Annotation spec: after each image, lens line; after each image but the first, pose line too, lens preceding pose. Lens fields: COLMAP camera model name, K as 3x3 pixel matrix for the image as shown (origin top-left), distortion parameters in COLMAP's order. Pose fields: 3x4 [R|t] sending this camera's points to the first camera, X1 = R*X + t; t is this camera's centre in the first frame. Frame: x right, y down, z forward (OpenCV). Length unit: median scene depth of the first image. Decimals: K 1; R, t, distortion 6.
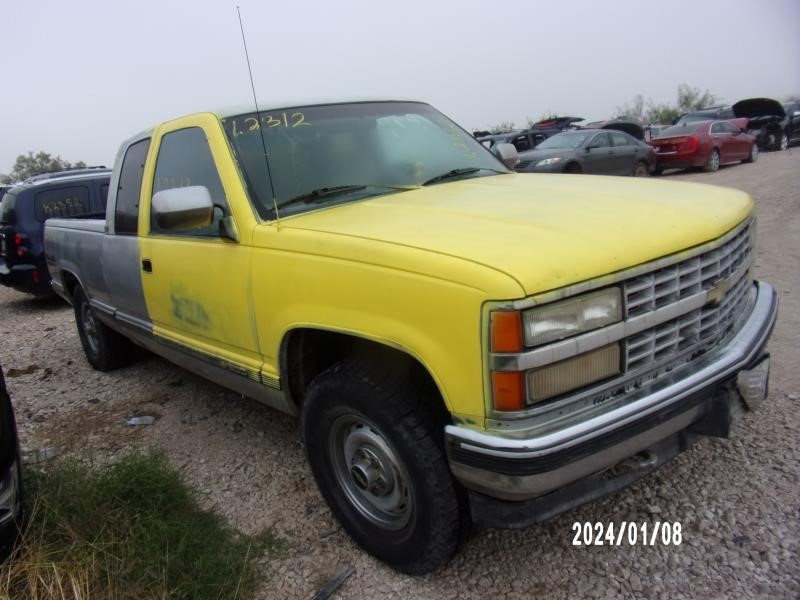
lens RADIAL K [[559.5, 0, 400.9], [0, 559.5, 298.3], [0, 0, 1]] dist [-0.031453, 0.001311]
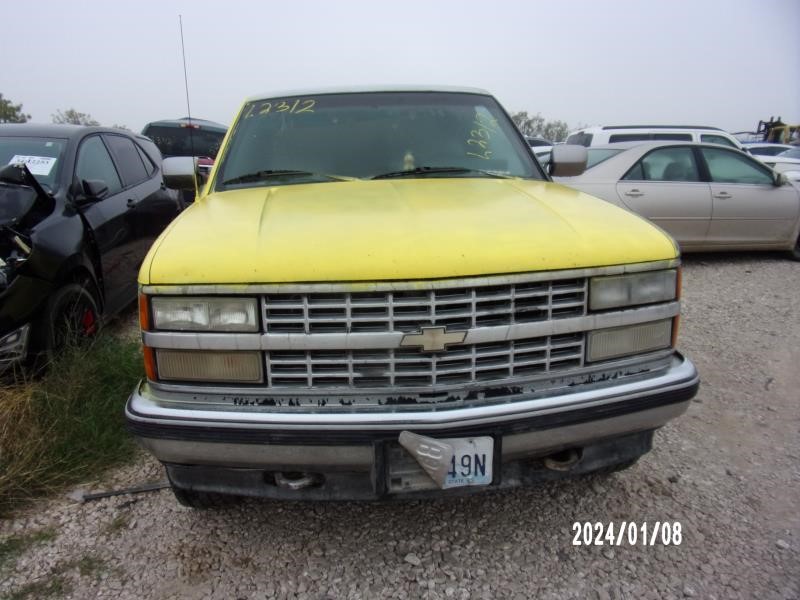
lens RADIAL K [[559.5, 0, 398.5], [0, 559.5, 301.3], [0, 0, 1]] dist [-0.031453, 0.001311]
pose [[0.832933, 0.233571, -0.501664, 1.083655], [-0.207672, 0.972234, 0.107859, -0.174784], [0.512928, 0.014342, 0.858312, 0.250194]]
